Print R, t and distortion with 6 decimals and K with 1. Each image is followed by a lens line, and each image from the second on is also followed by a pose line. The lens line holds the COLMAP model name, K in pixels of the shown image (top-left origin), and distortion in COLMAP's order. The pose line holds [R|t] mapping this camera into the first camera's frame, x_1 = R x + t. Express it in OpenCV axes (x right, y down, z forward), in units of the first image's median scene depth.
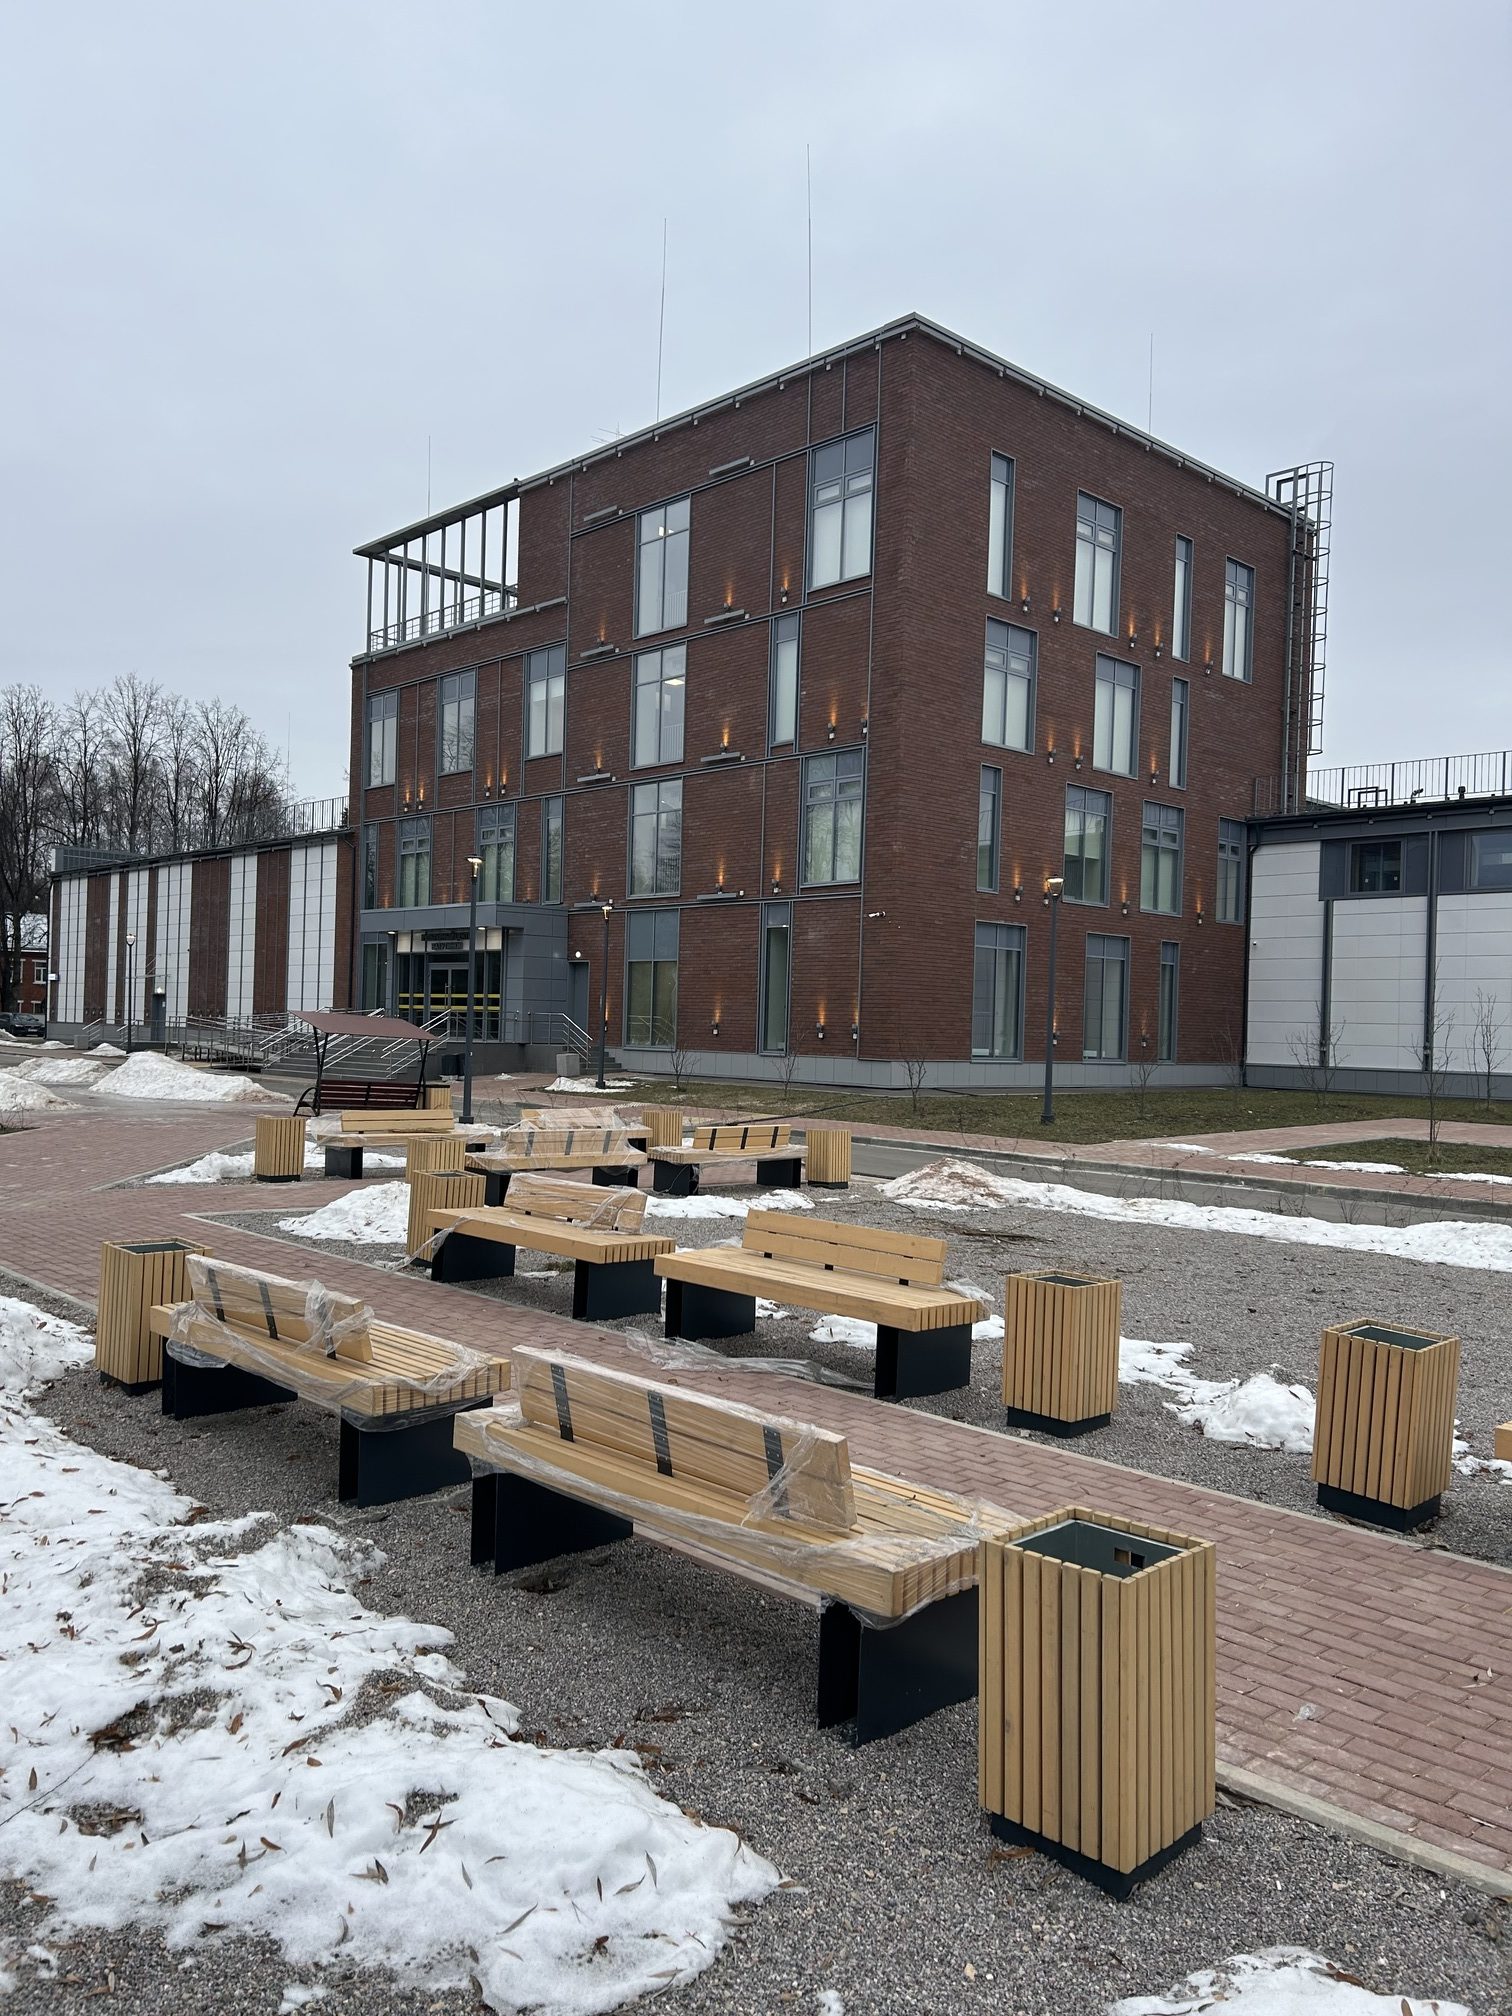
lens RADIAL K [[1512.0, 0, 738.0], [0, 1512.0, 1033.1], [0, 0, 1]] dist [0.058431, -0.056515]
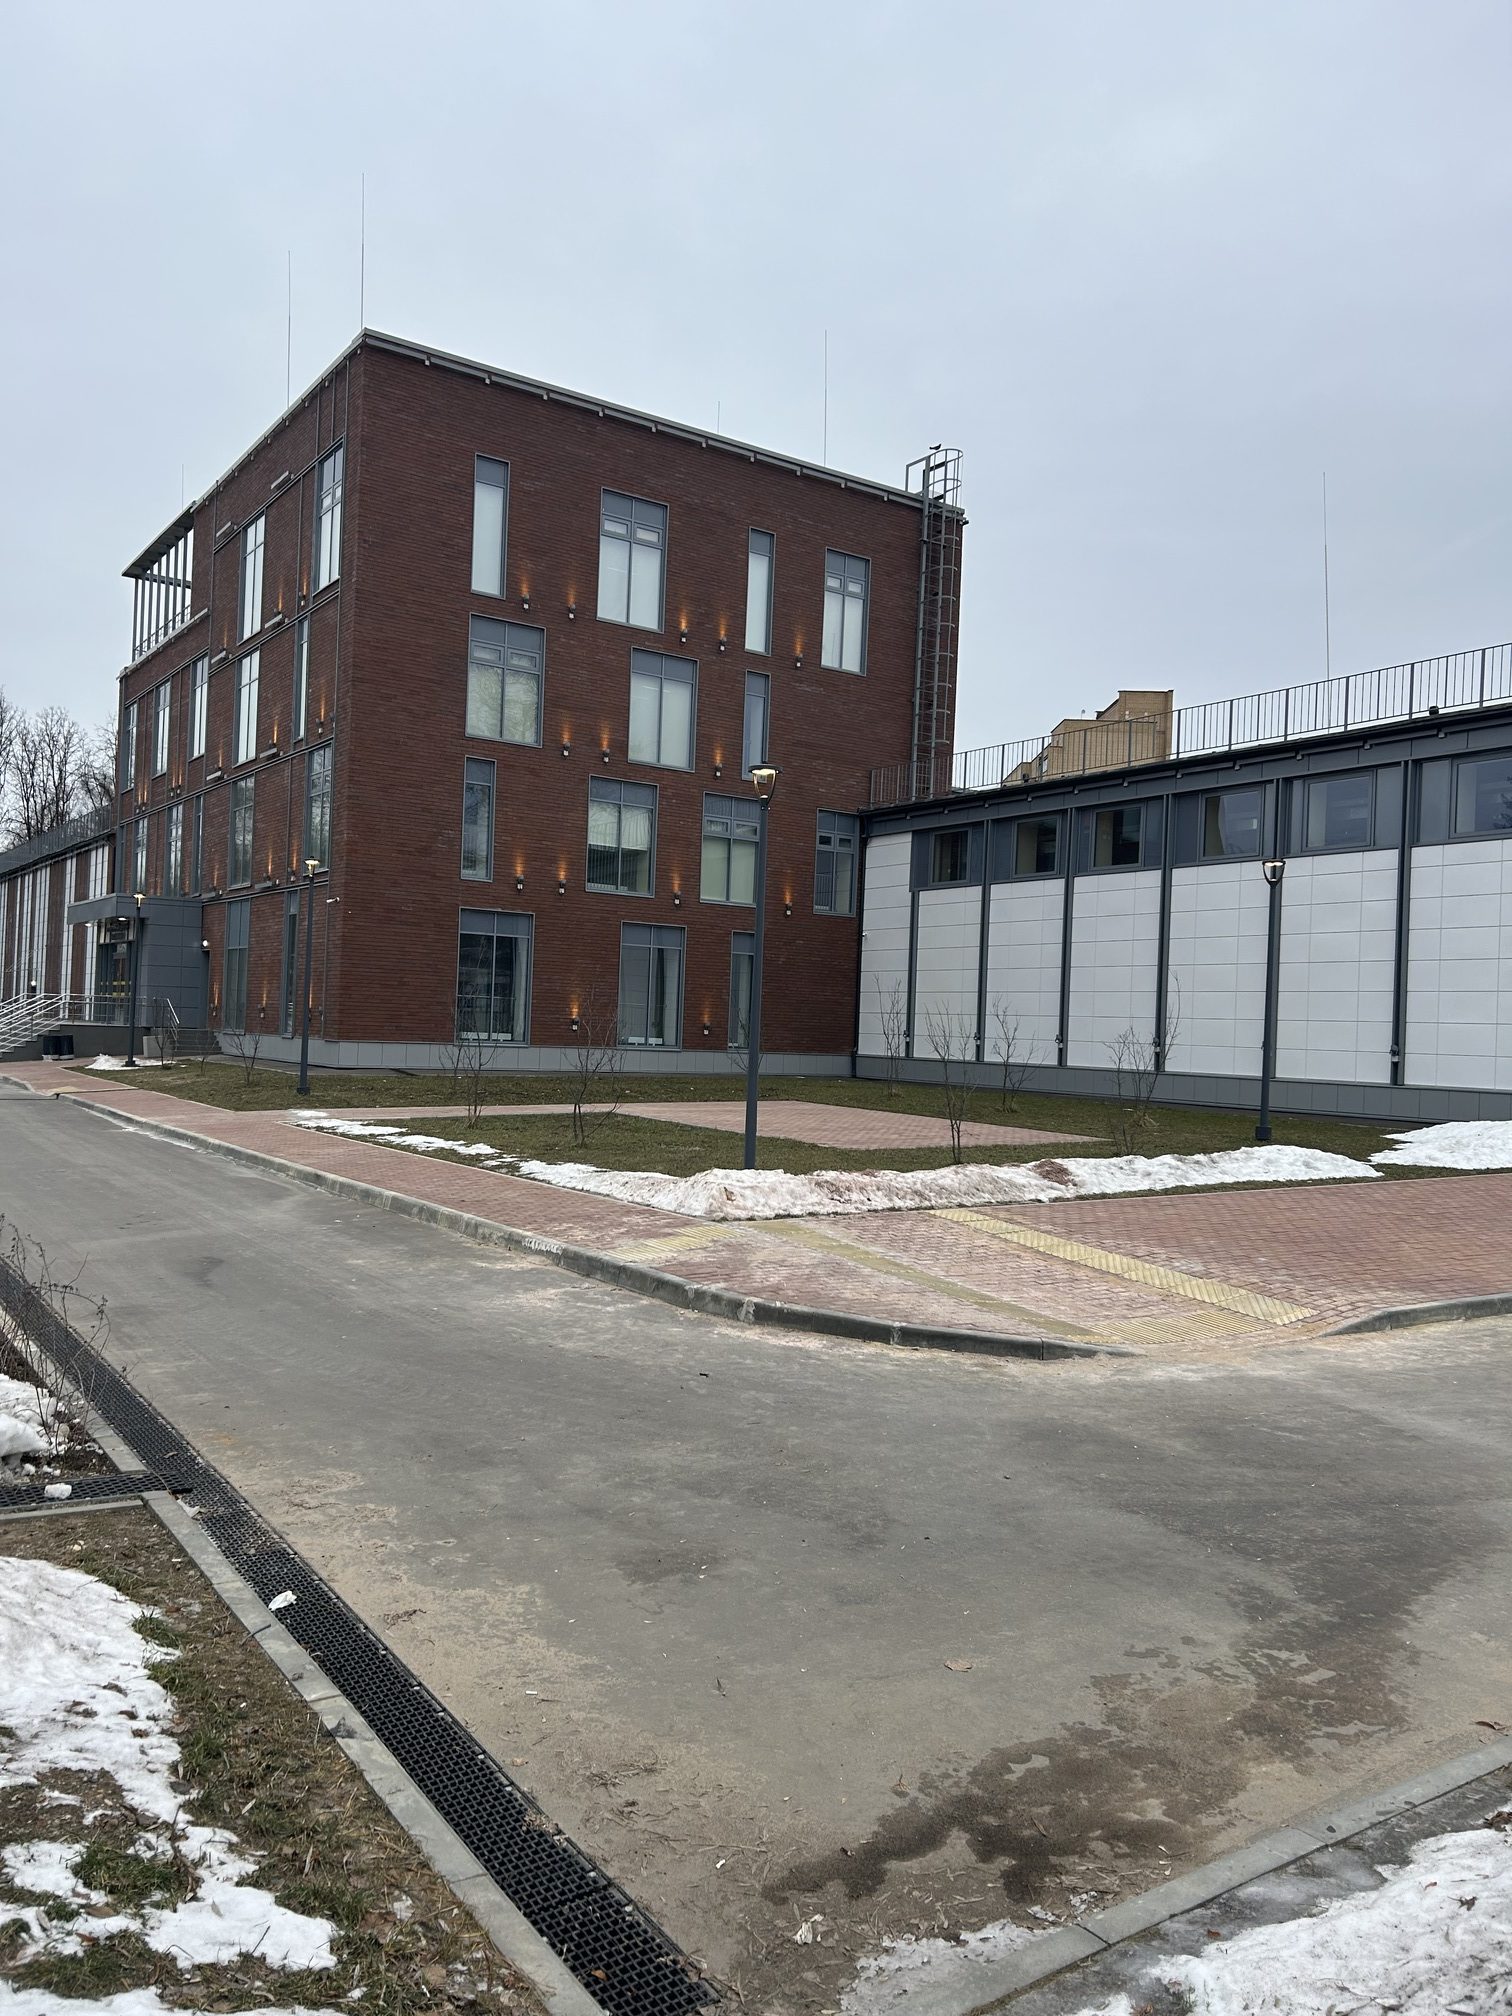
lens RADIAL K [[1512.9, 0, 722.2], [0, 1512.9, 1035.9], [0, 0, 1]] dist [0.069128, -0.076500]
pose [[0.986385, 0.011431, -0.164055, 0.541070], [-0.012377, 0.999912, -0.004748, 0.017093], [0.163986, 0.006714, 0.986440, 0.005702]]
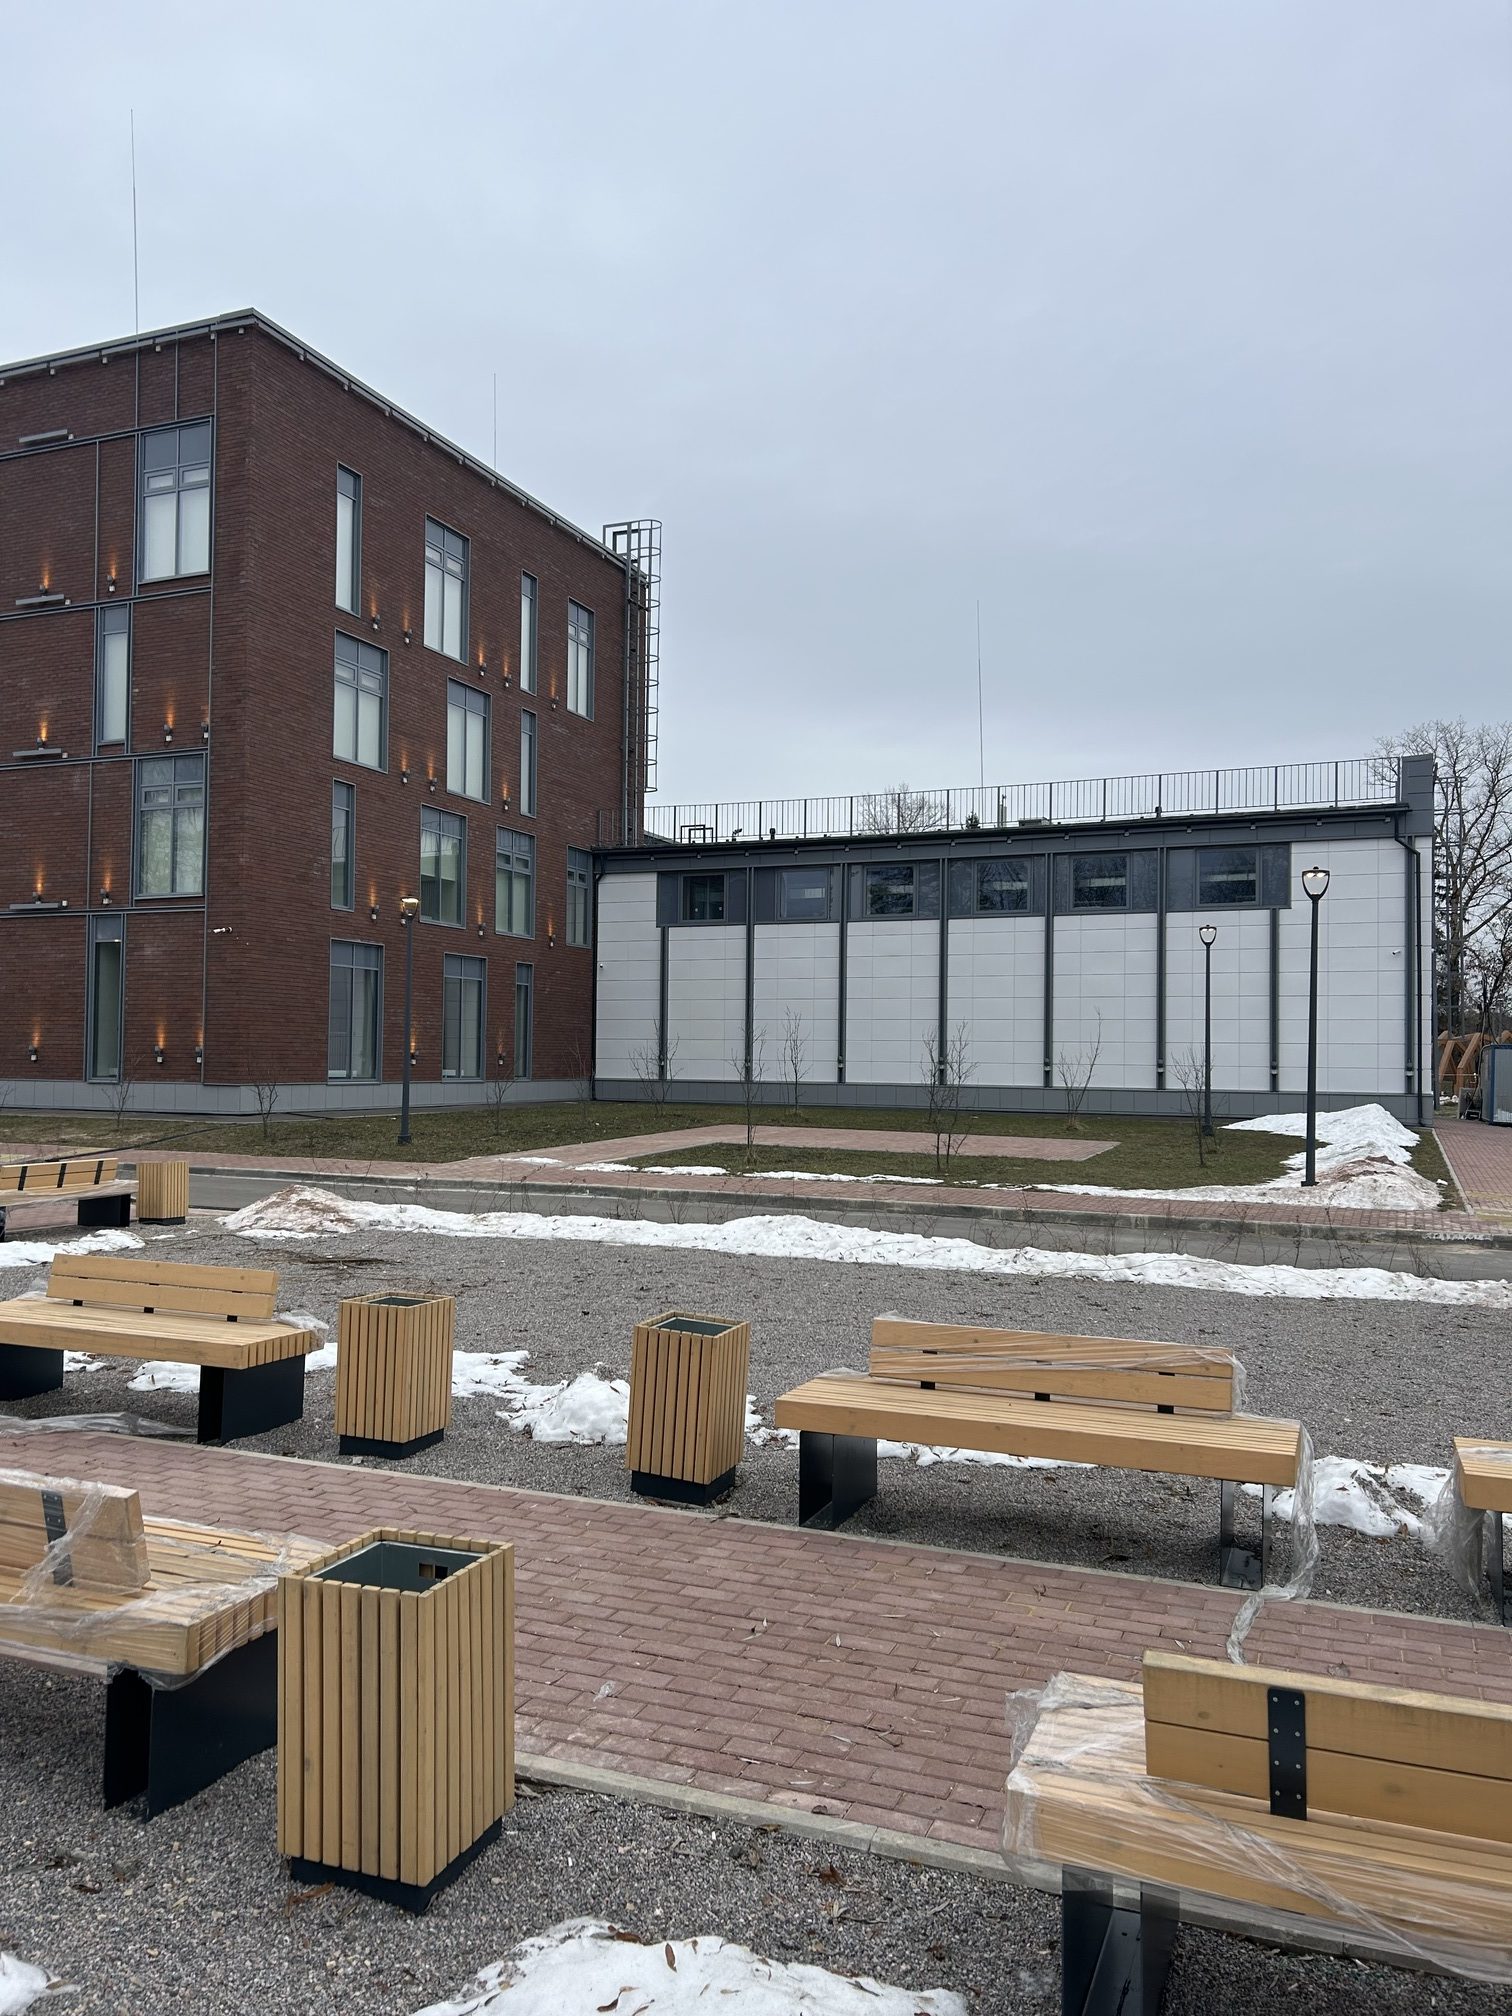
lens RADIAL K [[1512.0, 0, 738.0], [0, 1512.0, 1033.1], [0, 0, 1]] dist [0.058431, -0.056515]
pose [[0.914906, -0.008851, 0.403571, 0.001946], [0.014202, 0.999846, -0.010268, 0.000033], [-0.403418, 0.015125, 0.914891, -0.000656]]
